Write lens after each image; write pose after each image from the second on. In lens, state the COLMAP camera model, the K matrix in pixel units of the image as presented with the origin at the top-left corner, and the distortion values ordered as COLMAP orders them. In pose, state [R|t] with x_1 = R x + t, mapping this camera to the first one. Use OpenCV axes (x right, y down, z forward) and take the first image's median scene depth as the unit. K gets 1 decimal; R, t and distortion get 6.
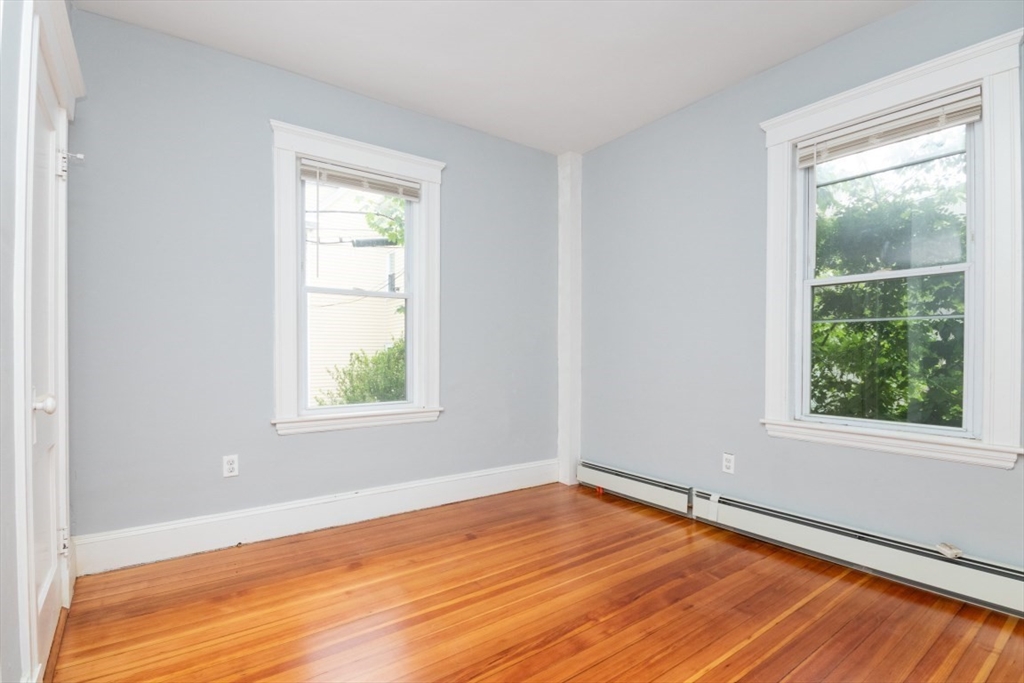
lens RADIAL K [[492.3, 0, 509.4], [0, 492.3, 358.0], [0, 0, 1]] dist [-0.003956, -0.000512]
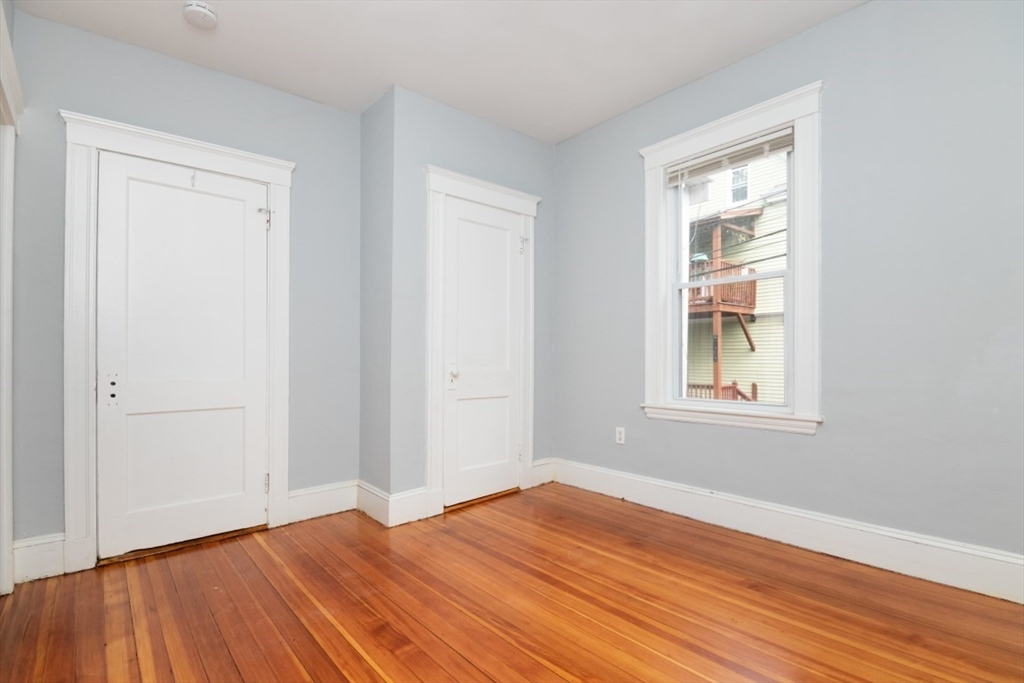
lens RADIAL K [[492.3, 0, 509.4], [0, 492.3, 358.0], [0, 0, 1]] dist [-0.003956, -0.000512]
pose [[0.070362, -0.004963, -0.997509, 0.652976], [-0.008294, 0.999950, -0.005561, 0.025728], [0.997487, 0.008665, 0.070317, 0.585478]]
